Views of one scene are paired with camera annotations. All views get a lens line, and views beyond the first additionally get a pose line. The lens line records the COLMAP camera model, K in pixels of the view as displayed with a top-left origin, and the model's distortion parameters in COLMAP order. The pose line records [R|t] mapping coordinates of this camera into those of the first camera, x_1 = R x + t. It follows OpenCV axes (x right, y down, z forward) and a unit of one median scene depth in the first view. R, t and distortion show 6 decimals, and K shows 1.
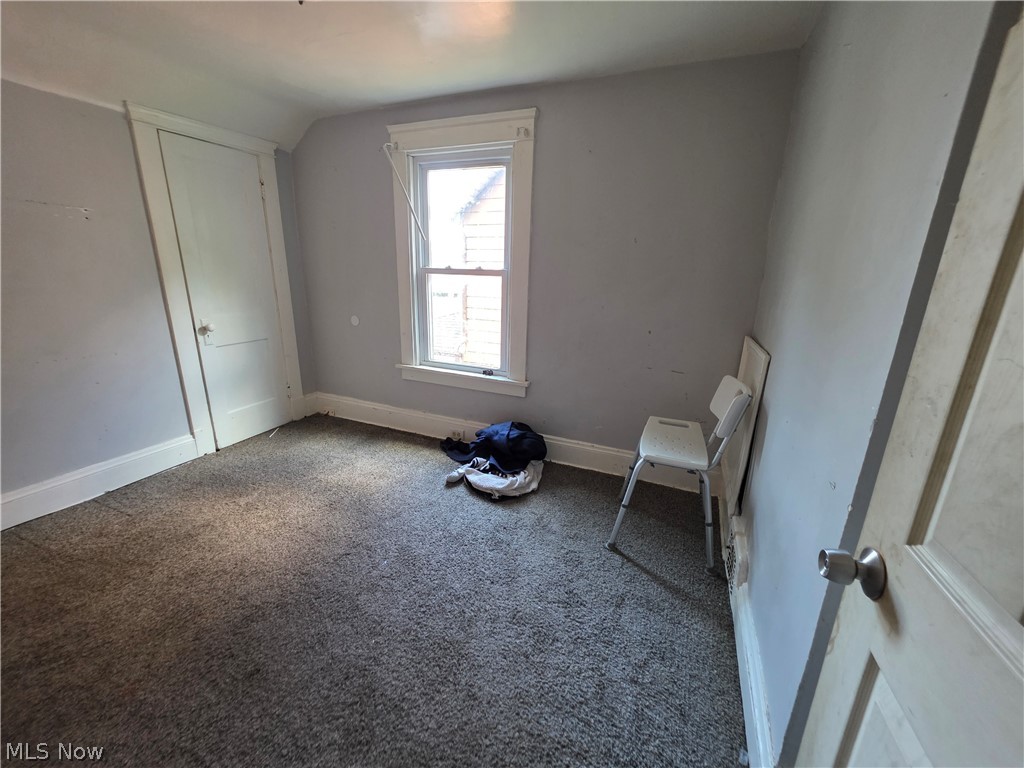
lens RADIAL K [[410.2, 0, 515.1], [0, 410.2, 383.0], [0, 0, 1]] dist [0.001995, -0.001071]
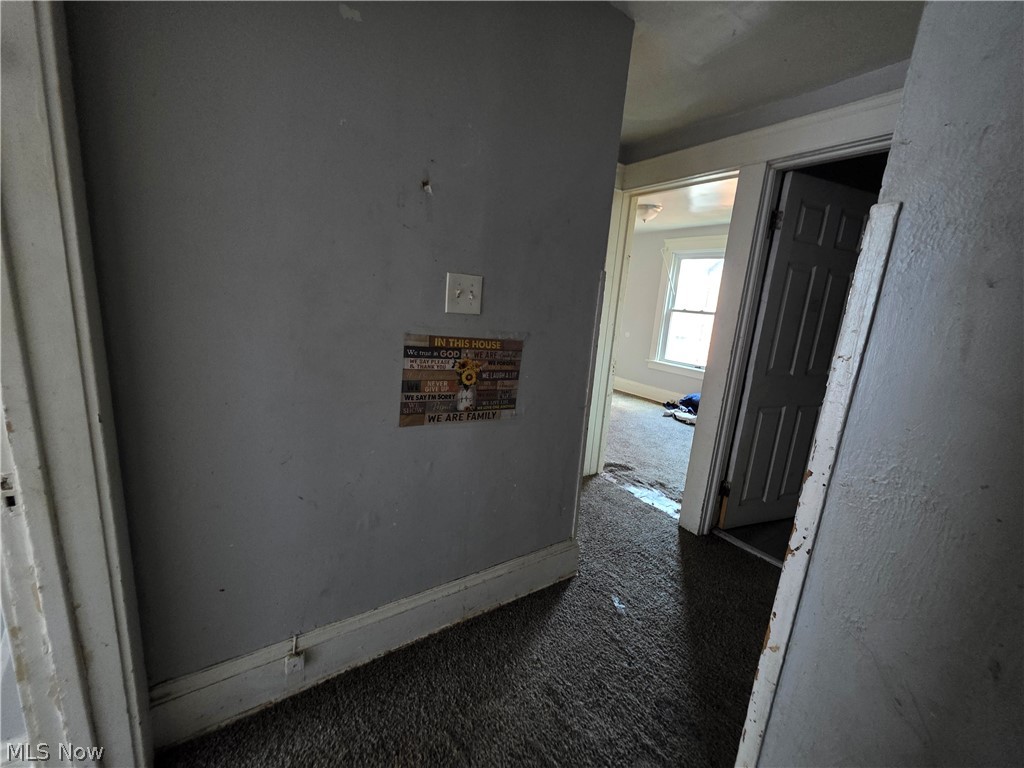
lens RADIAL K [[410.2, 0, 515.1], [0, 410.2, 383.0], [0, 0, 1]] dist [0.001995, -0.001071]
pose [[0.843635, 0.146106, -0.516656, 0.208966], [-0.195776, 0.979722, -0.042622, 0.286289], [0.499952, 0.137106, 0.855132, -0.975919]]
